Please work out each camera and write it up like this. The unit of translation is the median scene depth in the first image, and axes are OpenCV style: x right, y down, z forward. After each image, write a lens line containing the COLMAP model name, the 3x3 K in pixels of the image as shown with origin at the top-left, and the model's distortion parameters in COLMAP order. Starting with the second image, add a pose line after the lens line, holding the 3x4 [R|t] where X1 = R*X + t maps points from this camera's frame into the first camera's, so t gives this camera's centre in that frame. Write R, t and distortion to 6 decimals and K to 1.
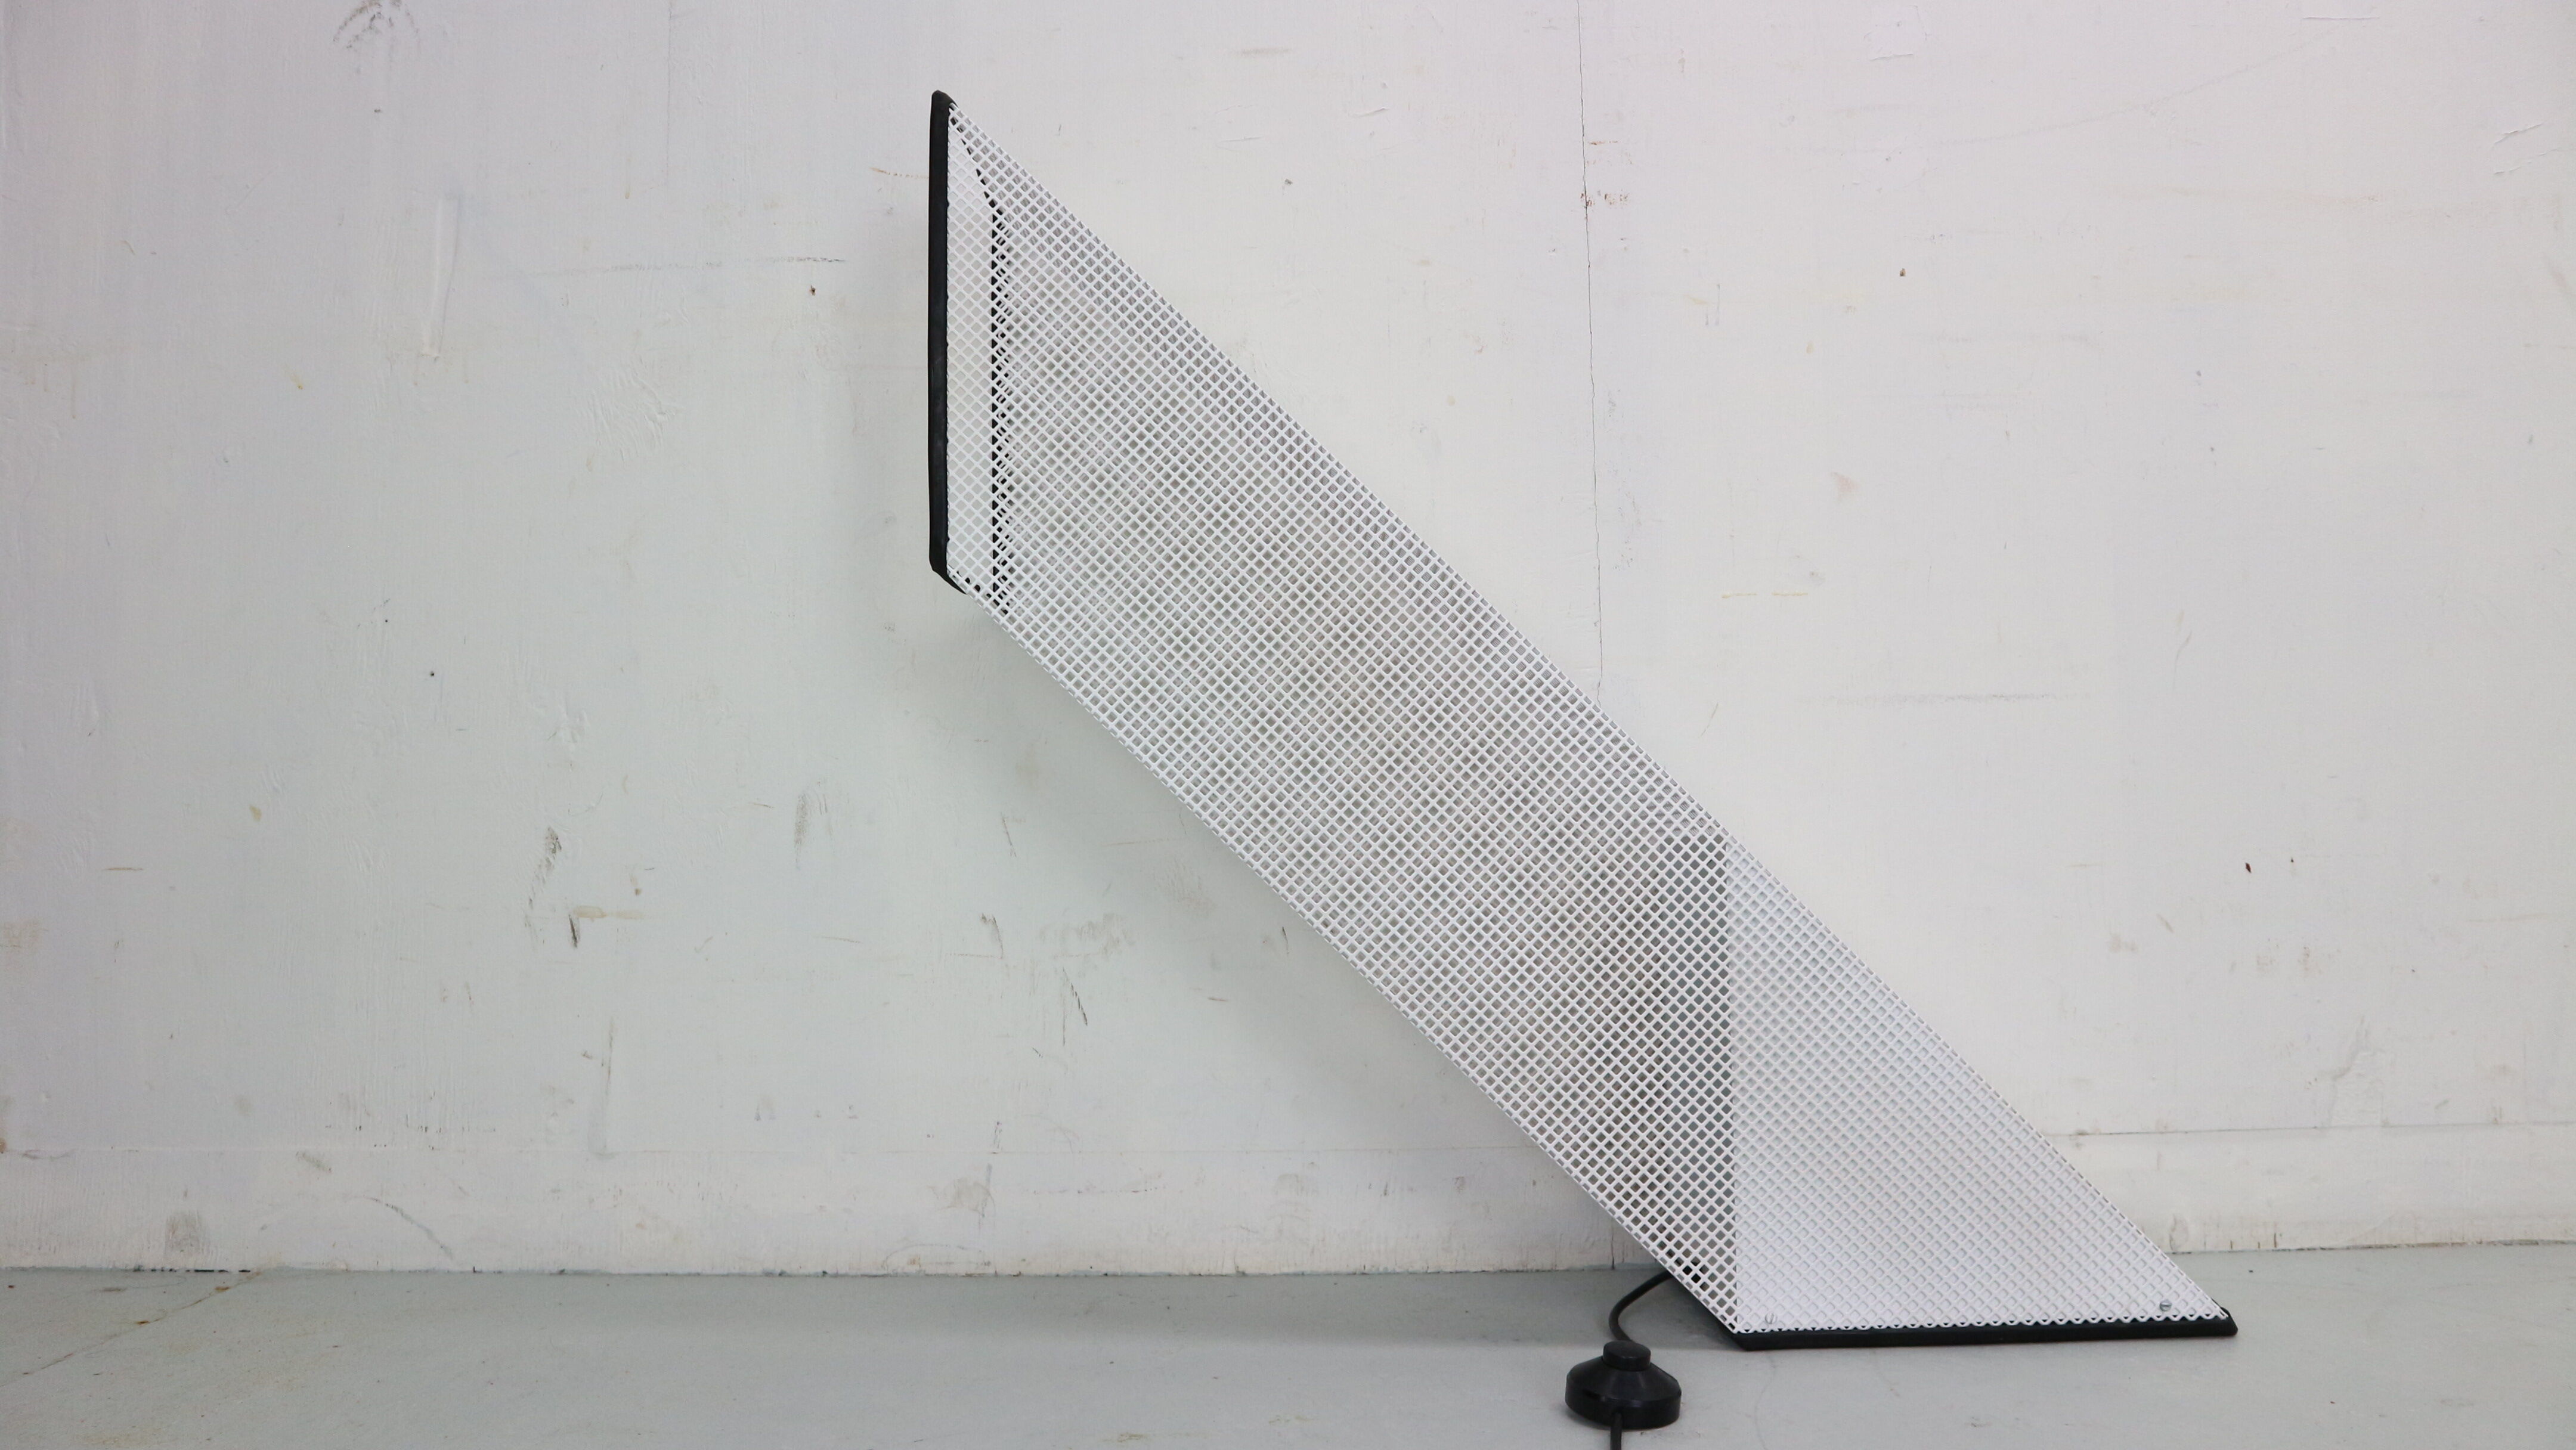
lens RADIAL K [[1780.9, 0, 1286.6], [0, 1780.9, 722.3], [0, 0, 1]] dist [-0.117691, 0.070089]
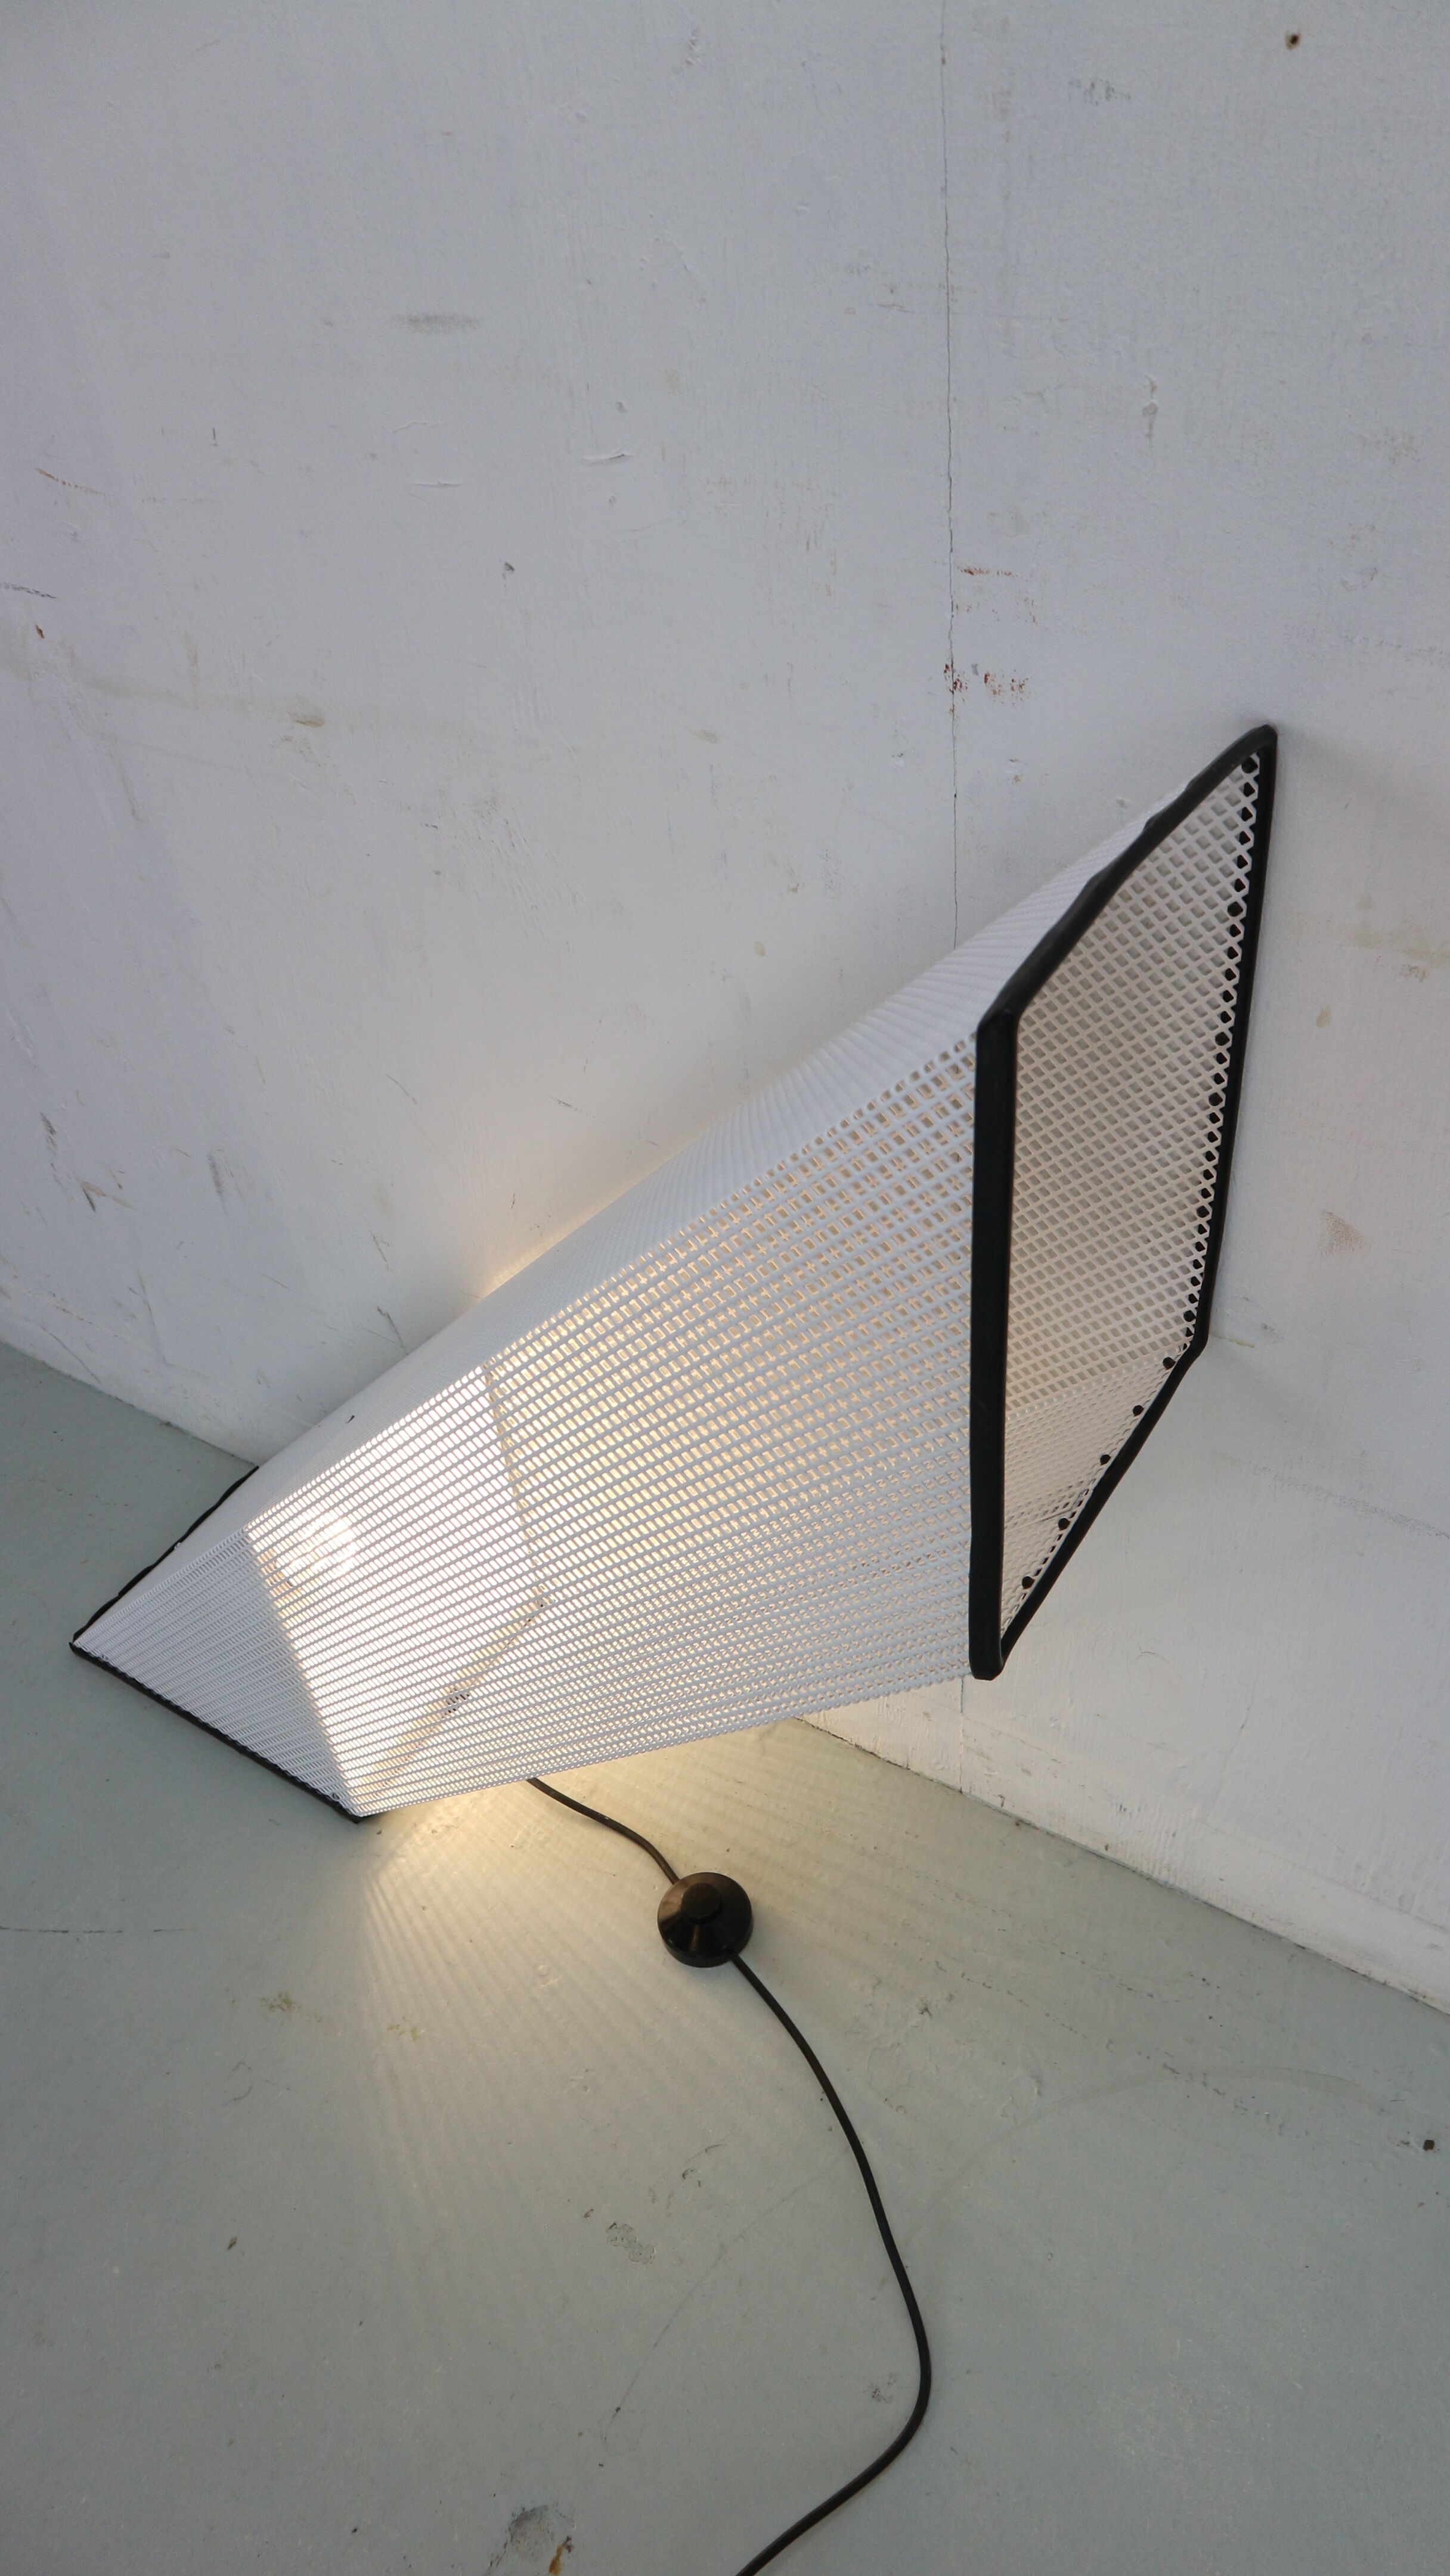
lens RADIAL K [[1780.9, 0, 736.9], [0, 1780.9, 1277.2], [0, 0, 1]] dist [-0.117691, 0.070089]
pose [[0.858609, 0.290567, -0.422329, 0.396554], [0.099519, 0.713692, 0.693354, -0.550249], [0.502879, -0.637349, 0.583865, 0.551116]]
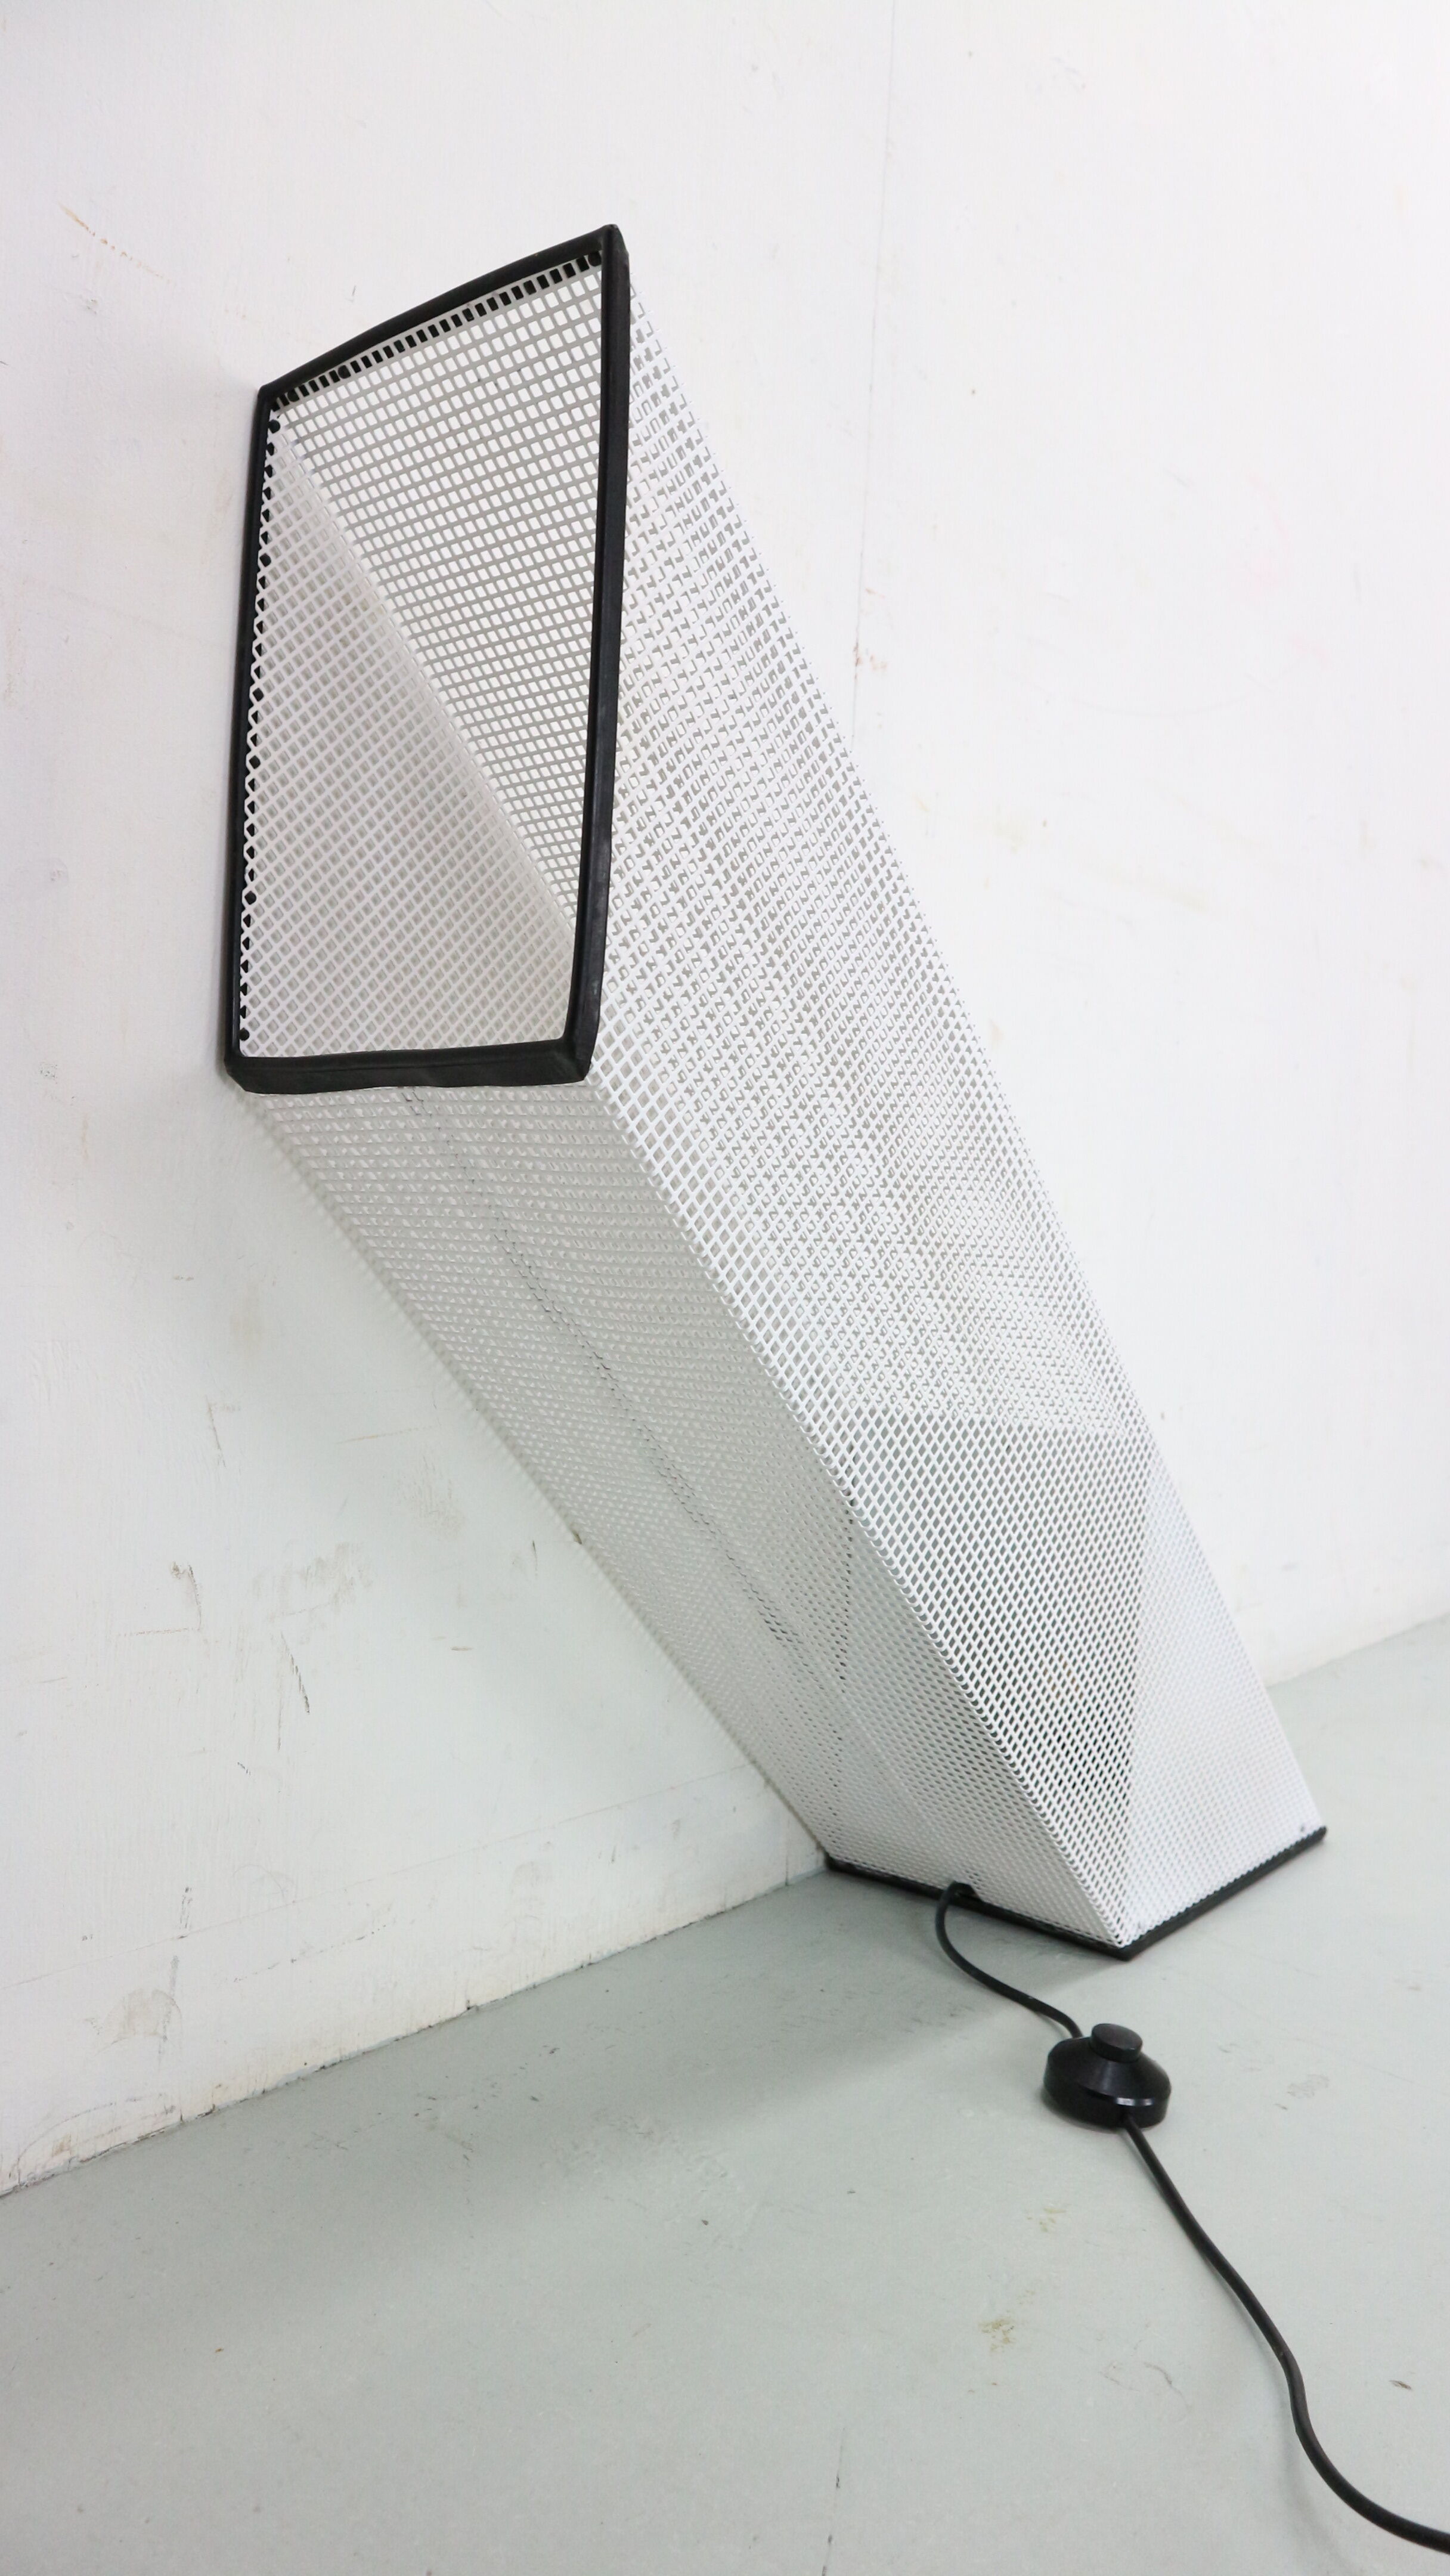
lens RADIAL K [[1780.9, 0, 739.2], [0, 1780.9, 1279.1], [0, 0, 1]] dist [-0.117691, 0.070089]
pose [[0.628910, 0.020034, 0.777220, -0.522005], [-0.106141, 0.992521, 0.060304, -0.045580], [-0.770199, -0.120420, 0.626332, 0.486932]]
